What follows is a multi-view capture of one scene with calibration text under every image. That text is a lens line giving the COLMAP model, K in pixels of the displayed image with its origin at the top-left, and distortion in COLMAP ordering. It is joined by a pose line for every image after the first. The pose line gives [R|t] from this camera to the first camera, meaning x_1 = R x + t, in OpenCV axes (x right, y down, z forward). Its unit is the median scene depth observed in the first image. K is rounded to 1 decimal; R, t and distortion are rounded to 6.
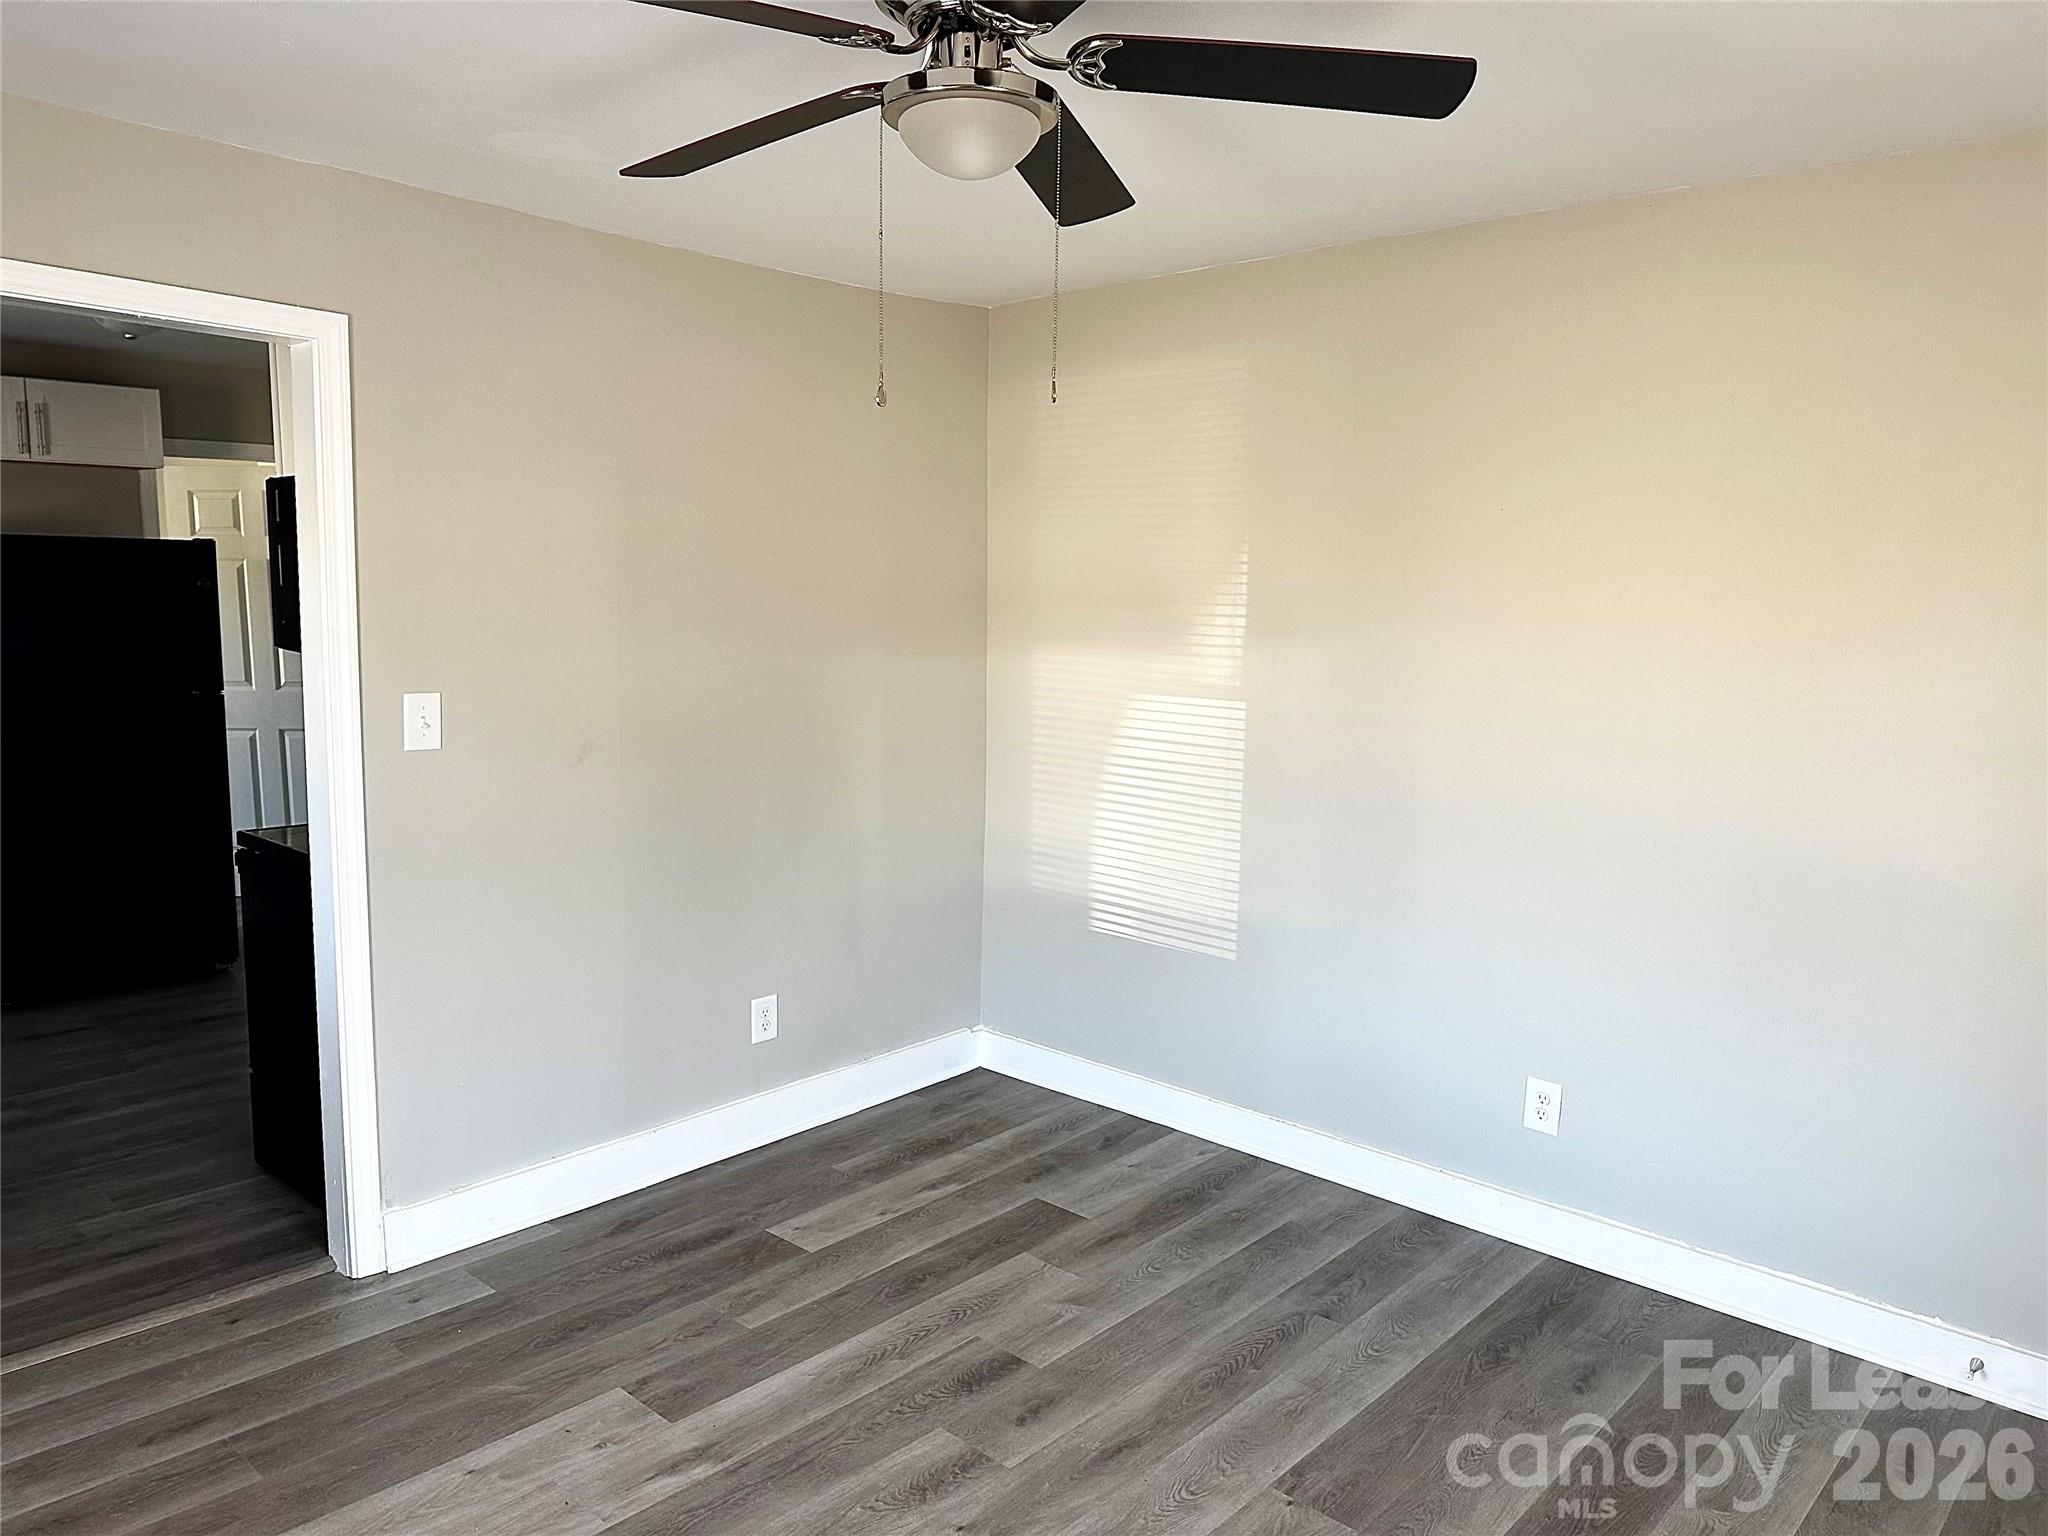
lens RADIAL K [[1400.7, 0, 1056.3], [0, 1400.7, 747.6], [0, 0, 1]] dist [0.010594, -0.021754]
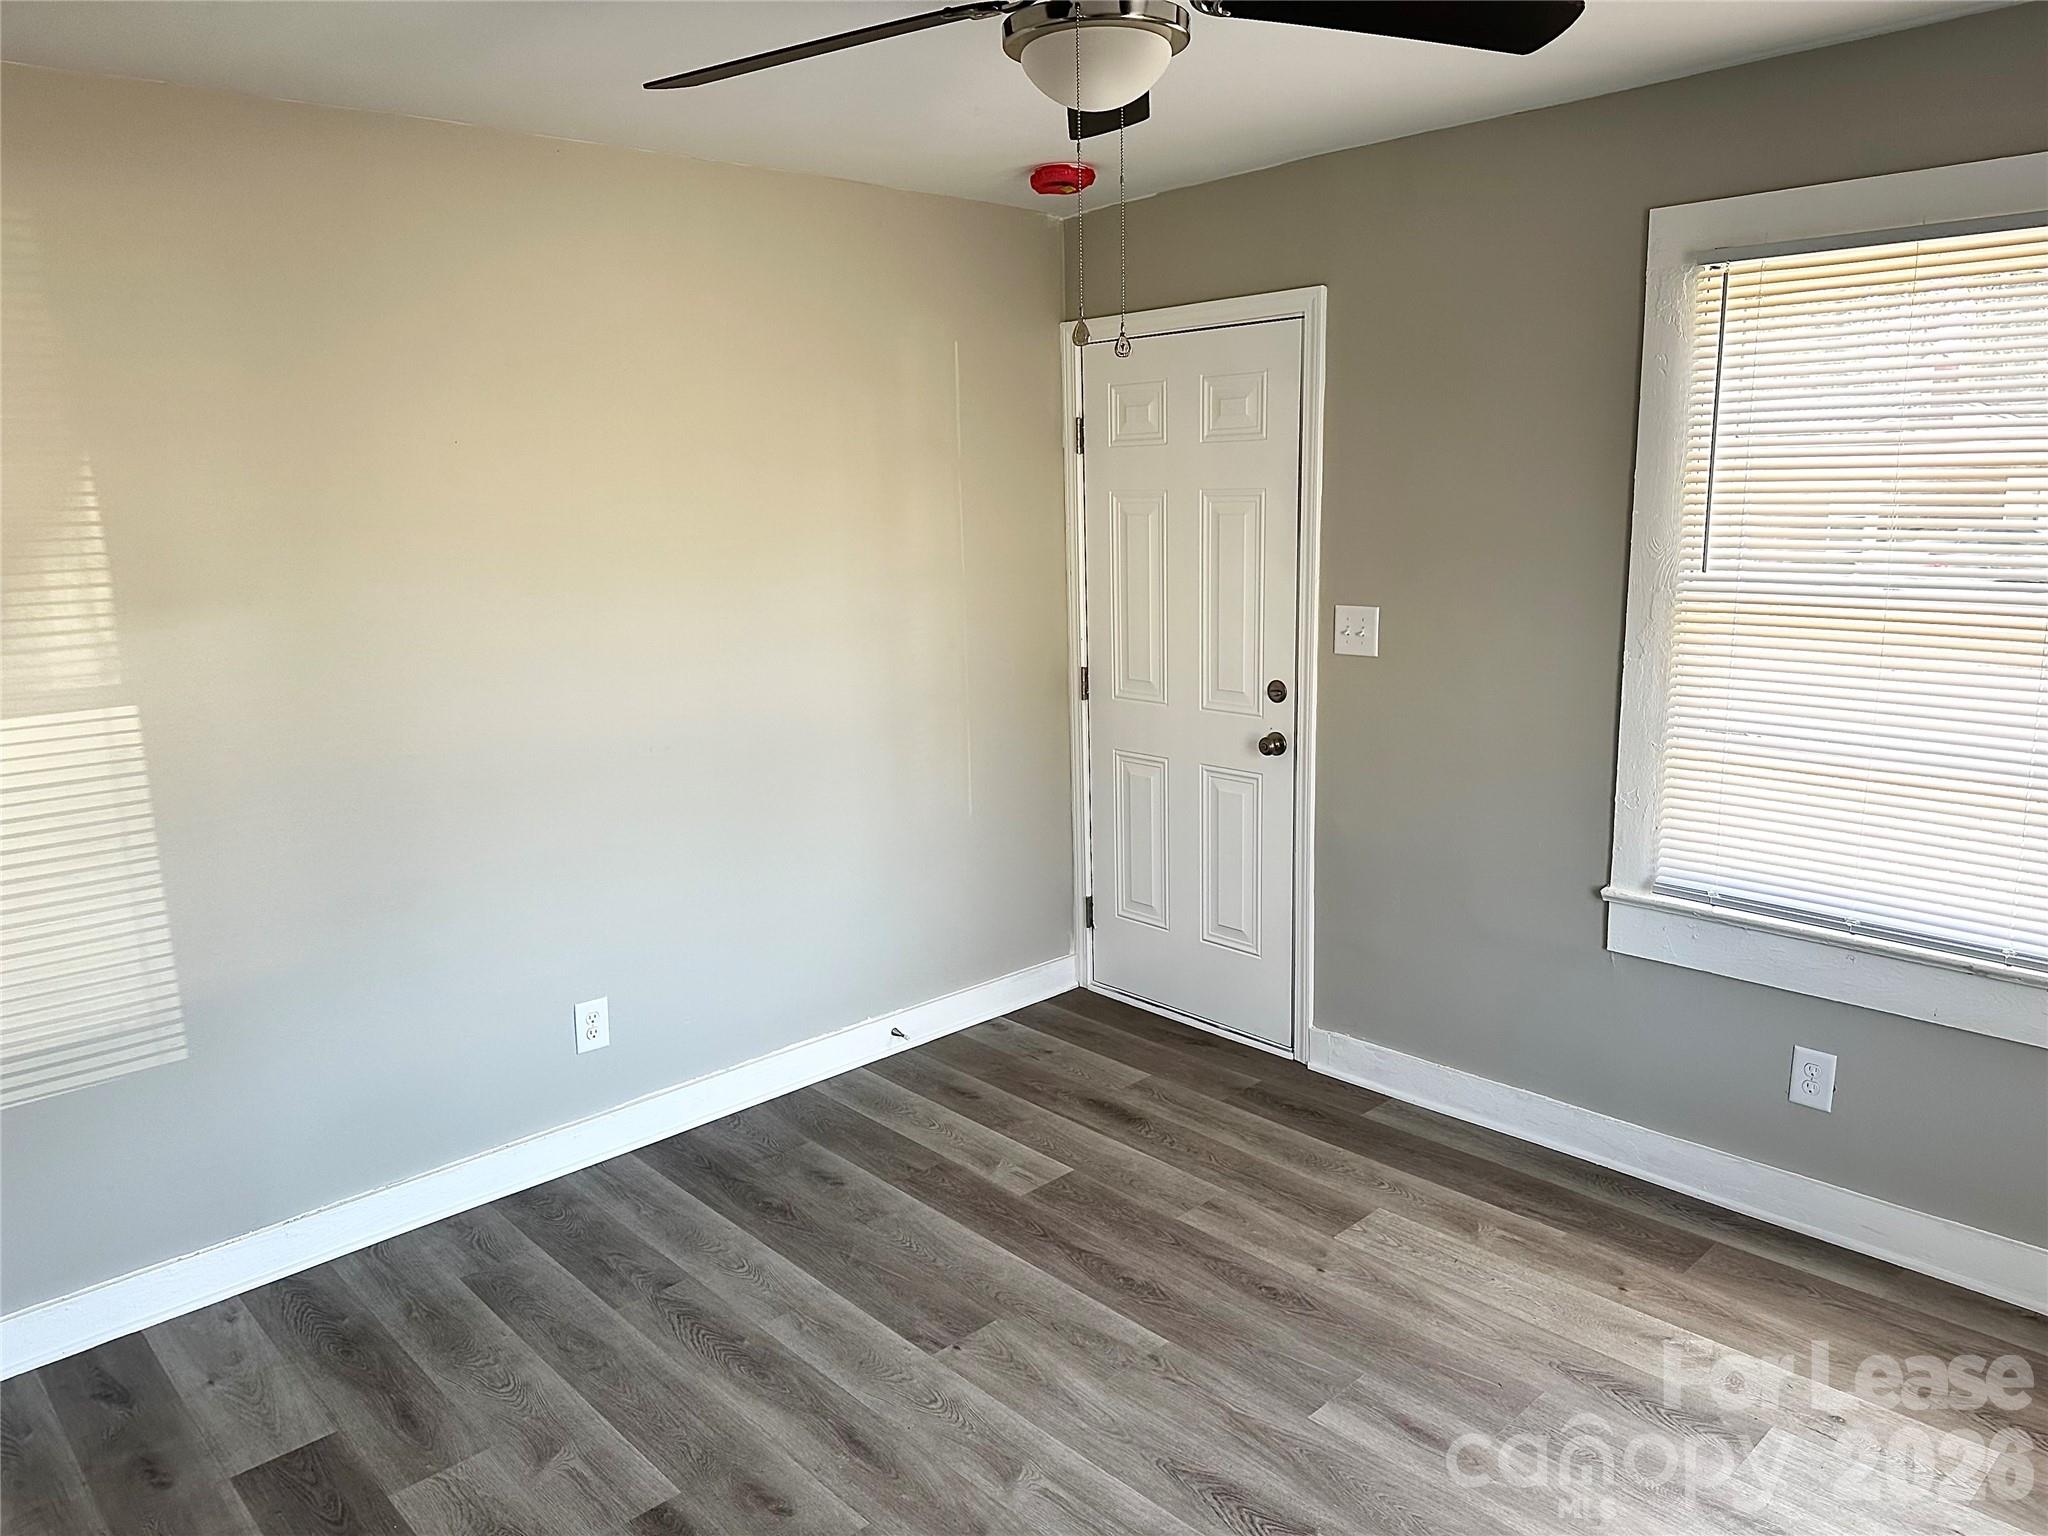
lens RADIAL K [[1400.7, 0, 1020.7], [0, 1400.7, 772.2], [0, 0, 1]] dist [0.010594, -0.021754]
pose [[0.099987, -0.223803, 0.969492, -0.555377], [0.141914, 0.967621, 0.208735, -0.090907], [-0.984816, 0.116714, 0.128510, 0.512827]]
